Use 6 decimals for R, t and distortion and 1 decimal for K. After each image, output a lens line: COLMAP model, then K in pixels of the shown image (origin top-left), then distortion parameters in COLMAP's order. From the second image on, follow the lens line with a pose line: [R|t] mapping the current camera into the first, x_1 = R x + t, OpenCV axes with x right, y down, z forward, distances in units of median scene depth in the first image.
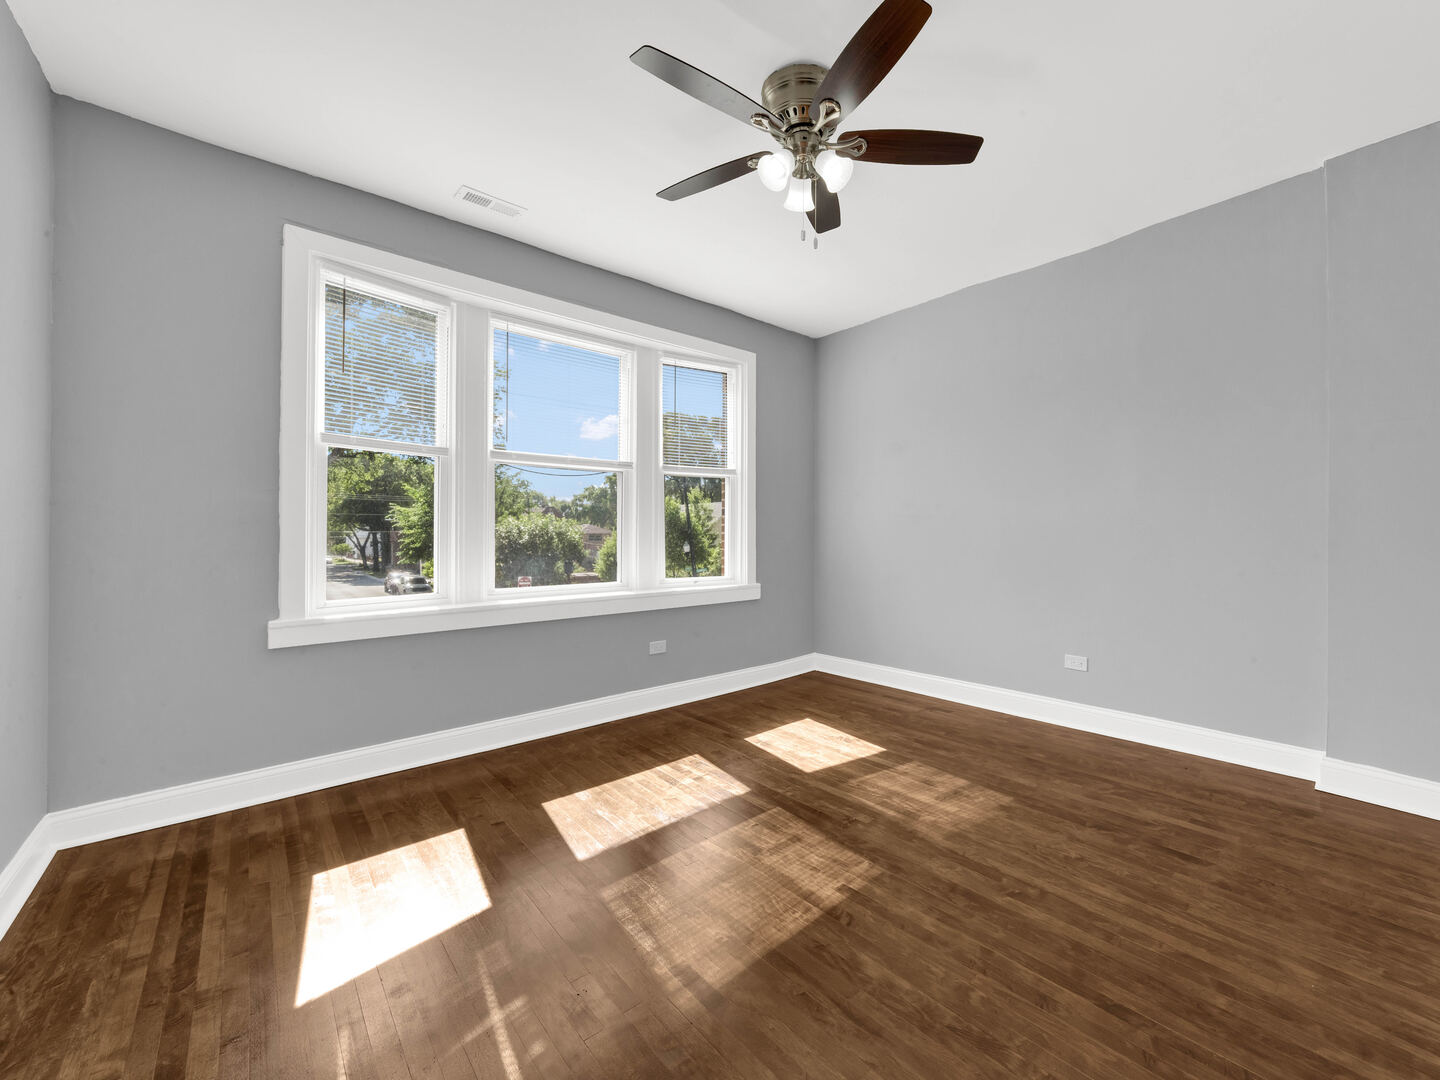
lens RADIAL K [[573.0, 0, 721.1], [0, 573.0, 532.7], [0, 0, 1]] dist [0.001066, 0.000089]
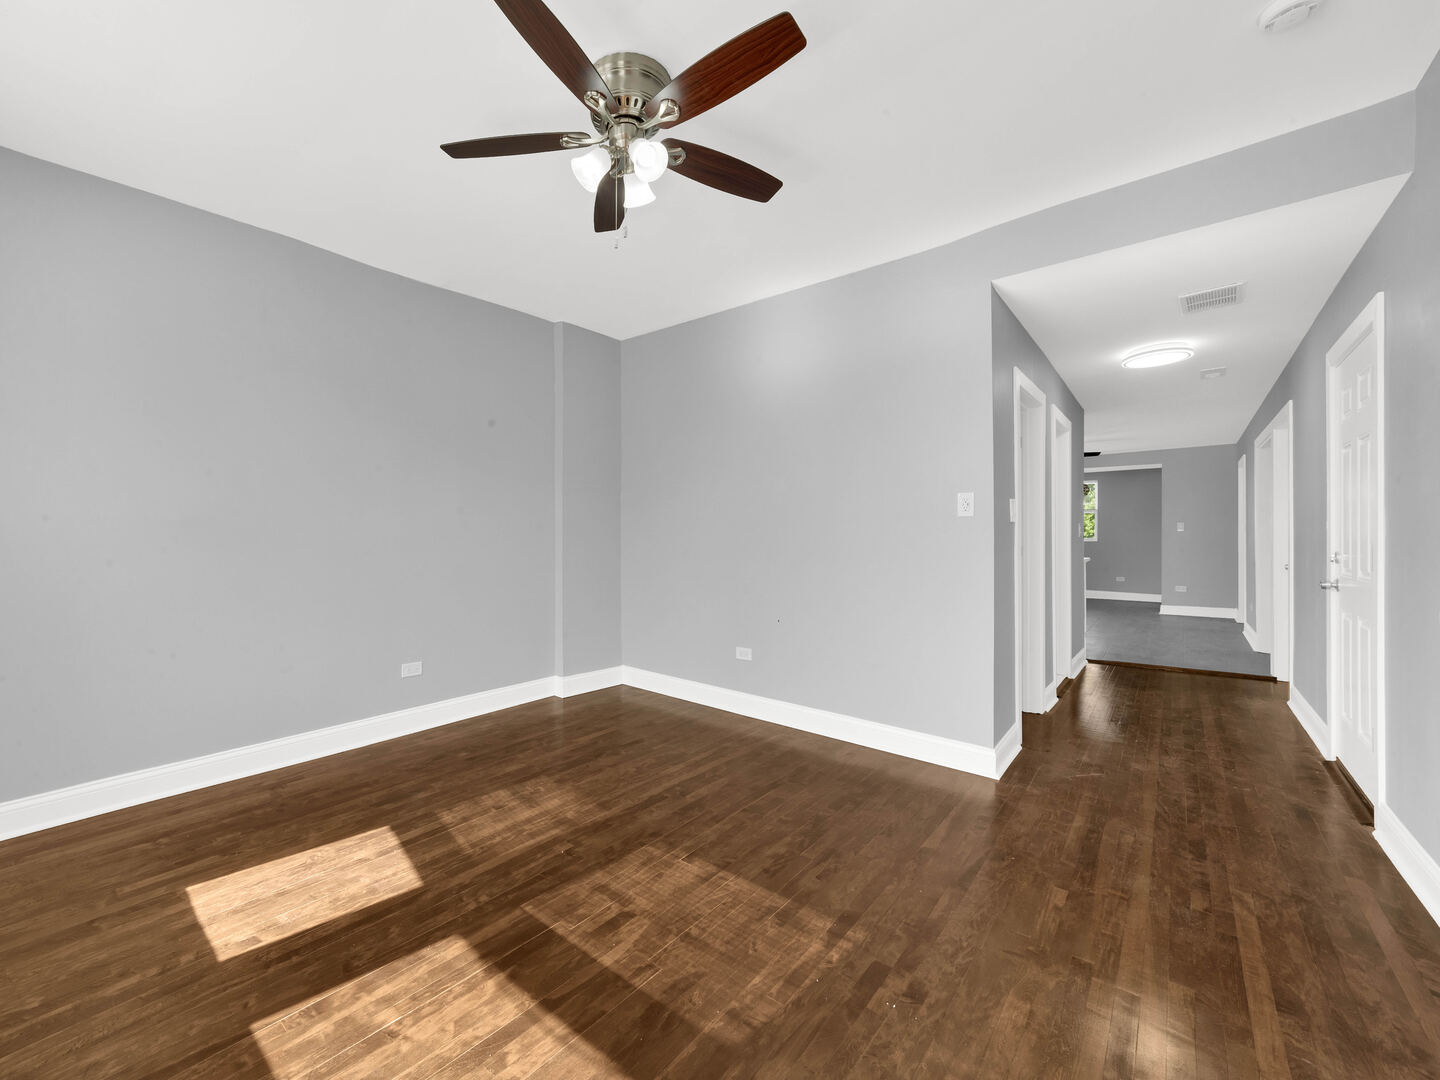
lens RADIAL K [[573.0, 0, 721.4], [0, 573.0, 539.7], [0, 0, 1]] dist [0.001066, 0.000089]
pose [[-0.165753, 0.000170, 0.986167, -0.655987], [0.007997, 0.999967, 0.001172, -0.007773], [-0.986135, 0.008081, -0.165749, 0.804680]]
